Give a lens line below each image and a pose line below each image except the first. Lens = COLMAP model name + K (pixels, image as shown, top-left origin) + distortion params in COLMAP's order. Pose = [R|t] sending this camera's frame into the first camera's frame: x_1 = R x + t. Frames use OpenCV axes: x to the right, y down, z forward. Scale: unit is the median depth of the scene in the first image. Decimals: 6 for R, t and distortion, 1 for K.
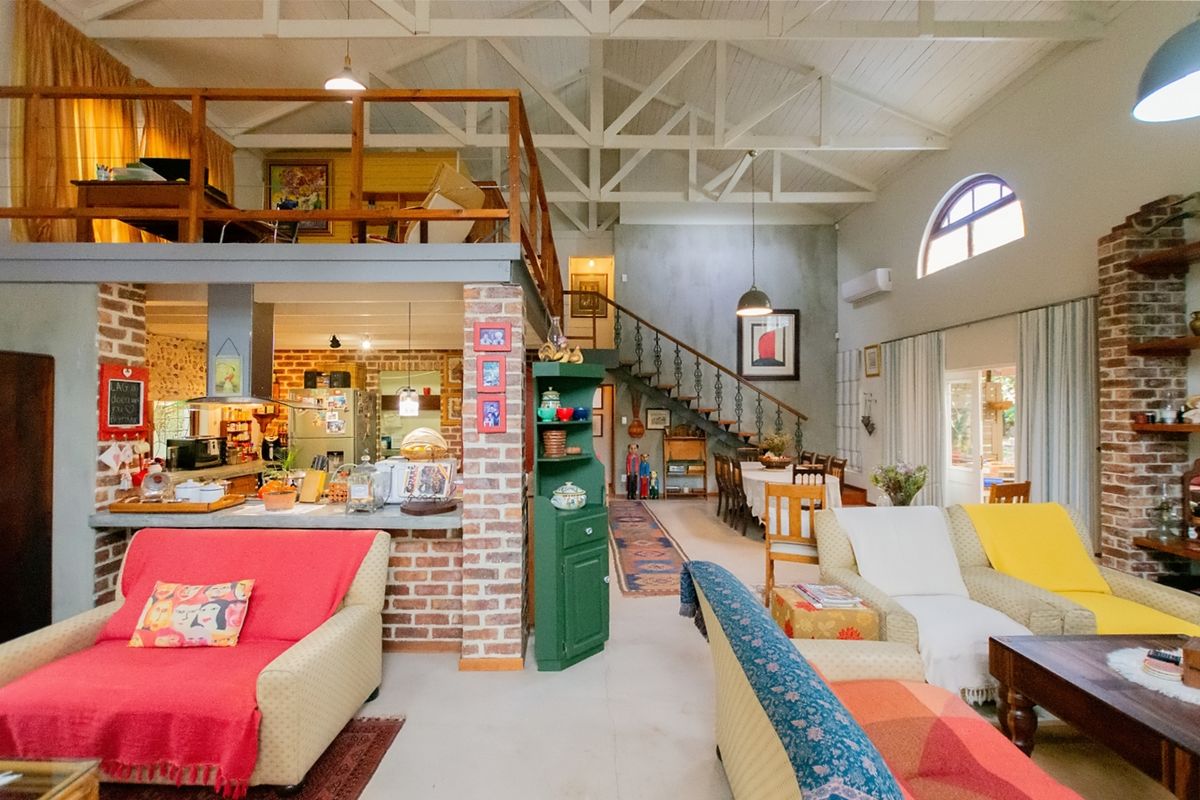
lens RADIAL K [[543.2, 0, 589.7], [0, 543.2, 405.2], [0, 0, 1]] dist [-0.020857, -0.000076]
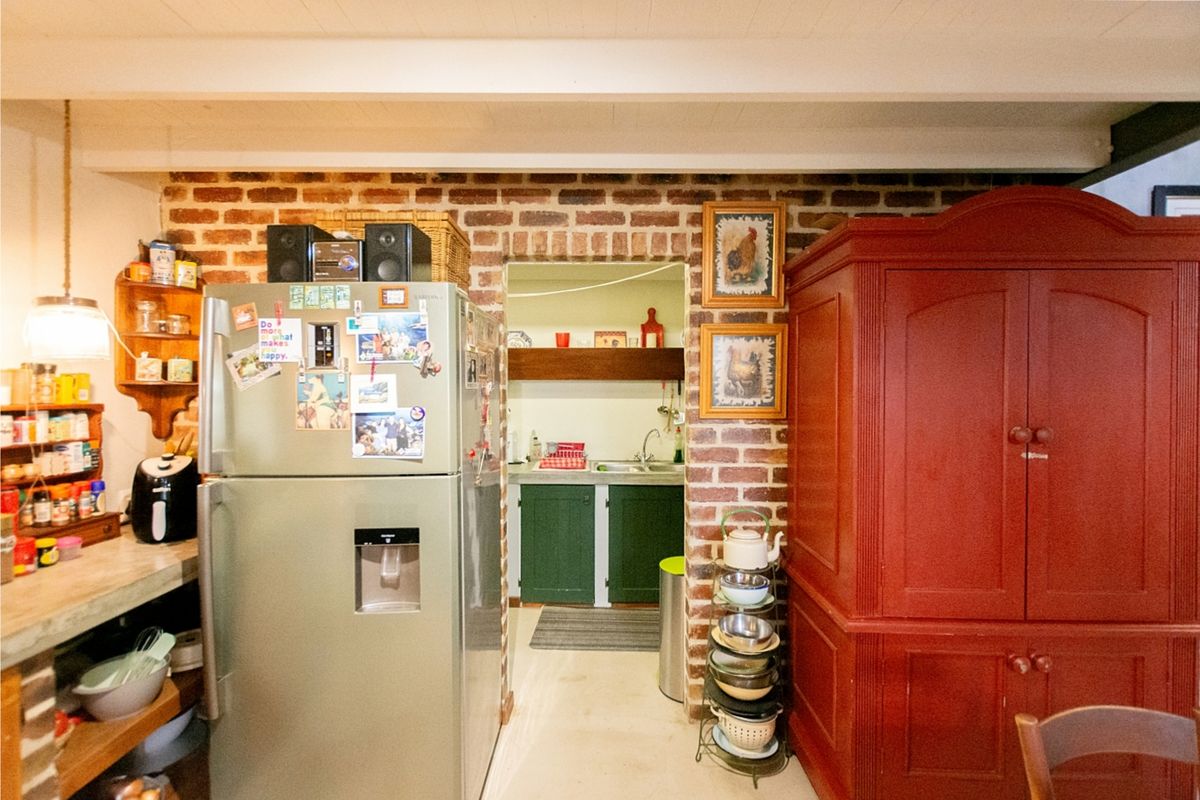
lens RADIAL K [[543.2, 0, 608.9], [0, 543.2, 398.9], [0, 0, 1]] dist [-0.020857, -0.000076]
pose [[0.999972, 0.006184, -0.004219, -0.348125], [-0.006058, 0.999553, 0.029286, 0.014887], [0.004399, -0.029260, 0.999562, 0.712106]]
